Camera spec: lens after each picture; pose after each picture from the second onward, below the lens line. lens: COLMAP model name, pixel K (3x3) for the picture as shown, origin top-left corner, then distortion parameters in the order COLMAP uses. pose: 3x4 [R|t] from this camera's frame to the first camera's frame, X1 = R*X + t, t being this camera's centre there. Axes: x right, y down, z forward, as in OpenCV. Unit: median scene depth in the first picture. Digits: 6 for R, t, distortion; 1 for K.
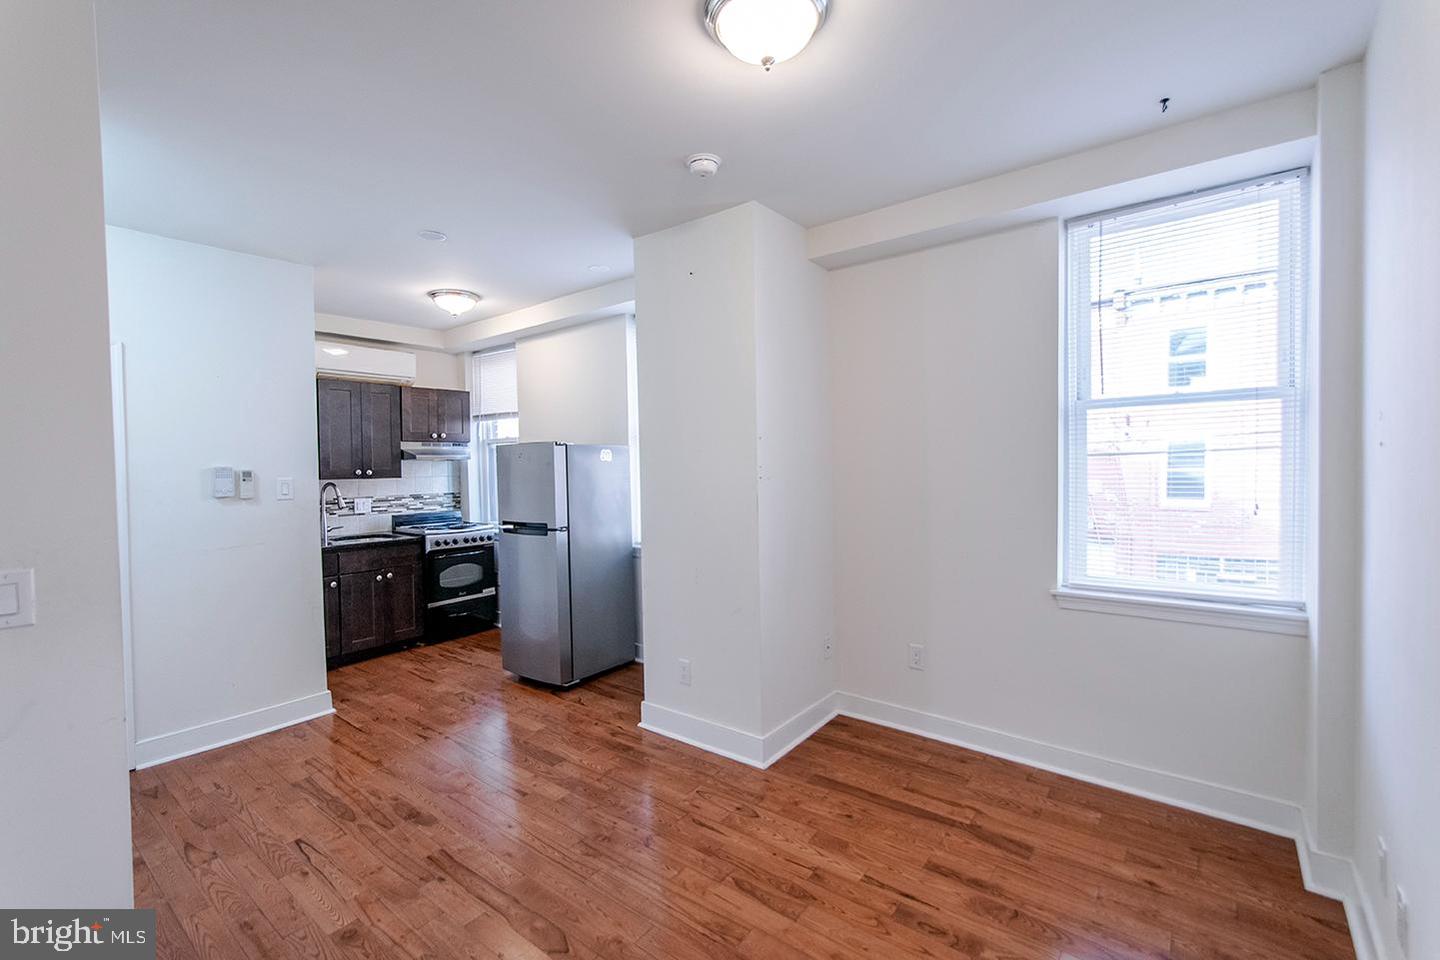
lens RADIAL K [[626.2, 0, 716.7], [0, 626.2, 478.4], [0, 0, 1]] dist [0.012540, 0.000402]
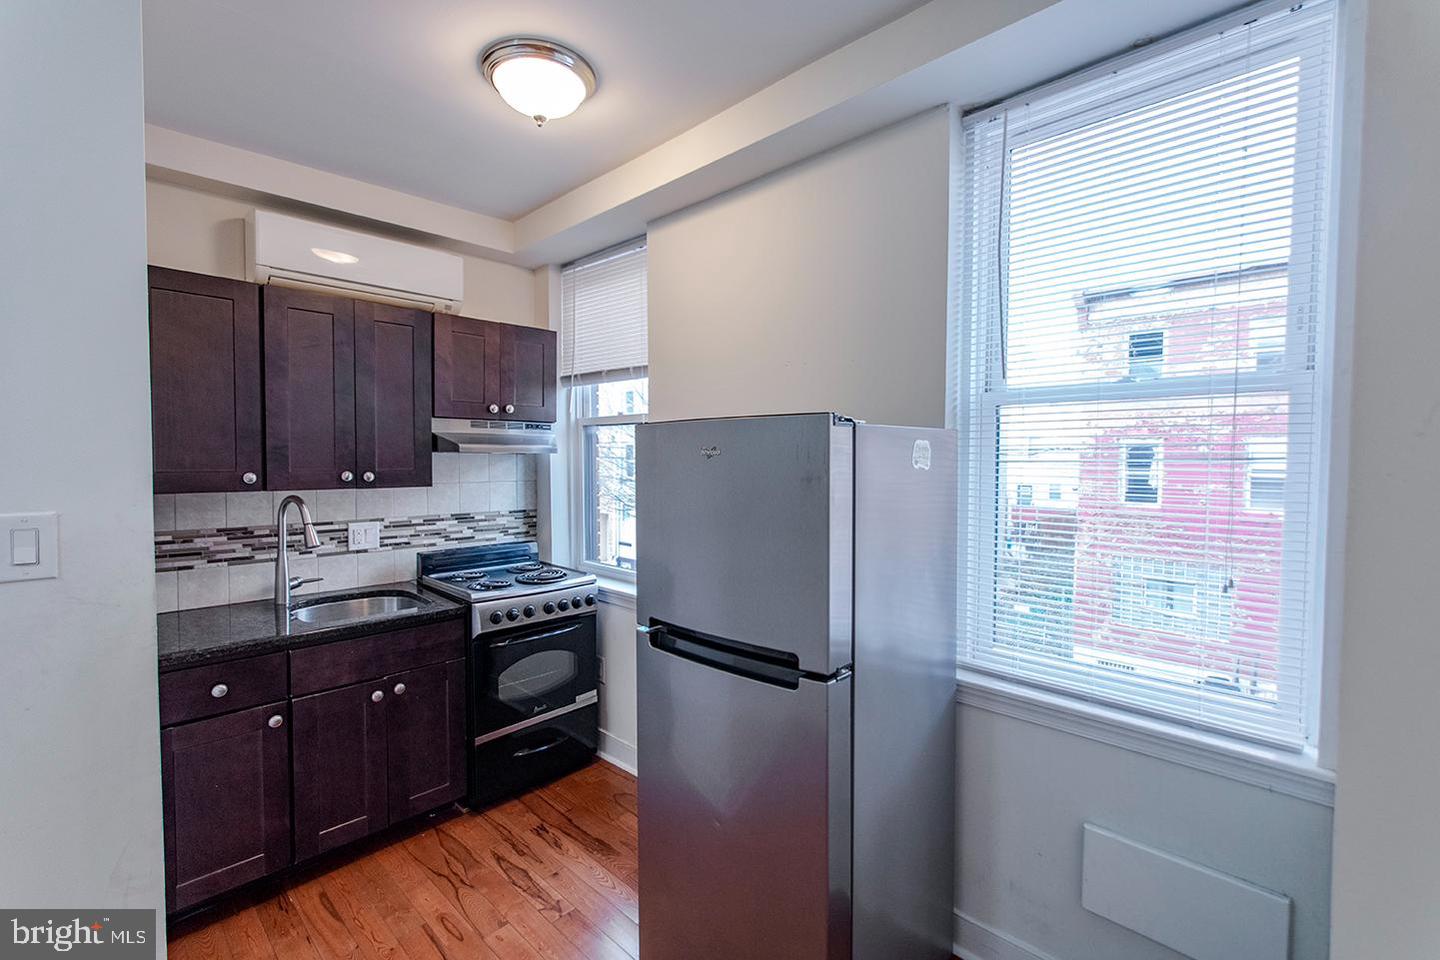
lens RADIAL K [[626.2, 0, 716.7], [0, 626.2, 478.4], [0, 0, 1]] dist [0.012540, 0.000402]
pose [[0.995320, 0.021572, -0.094193, -0.208661], [-0.020338, 0.999695, 0.014044, -0.019555], [0.094467, -0.012063, 0.995455, 0.484648]]
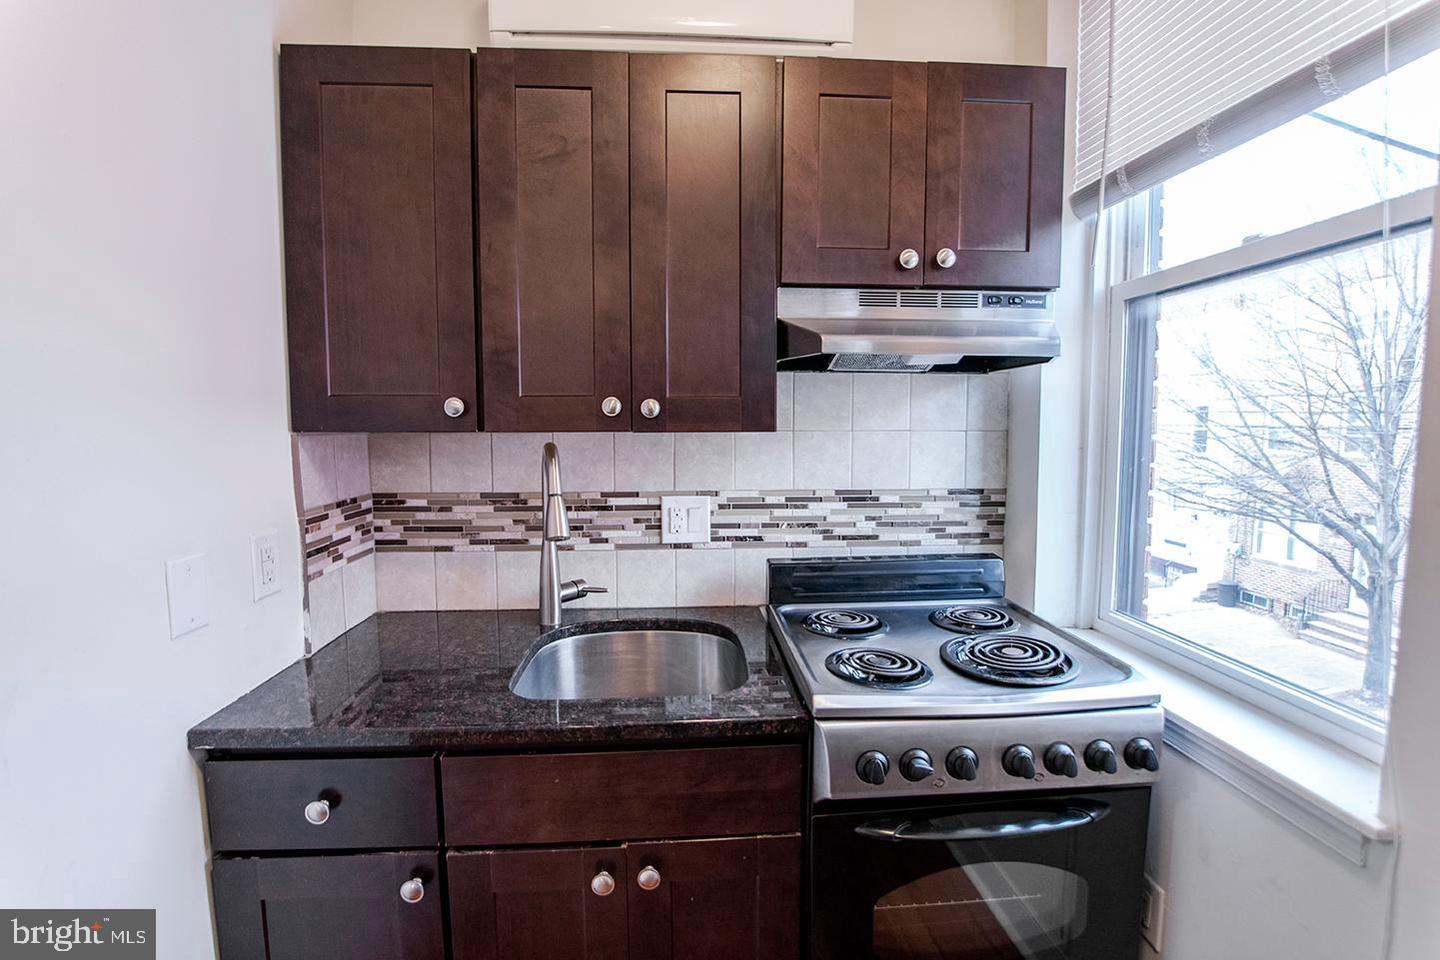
lens RADIAL K [[636.9, 0, 720.0], [0, 636.9, 480.0], [0, 0, 1]] dist [-0.033970, 0.000174]
pose [[0.678121, 0.072983, -0.731318, -0.320012], [-0.023534, 0.996703, 0.077646, -0.000763], [0.734574, -0.035442, 0.677603, 0.790972]]
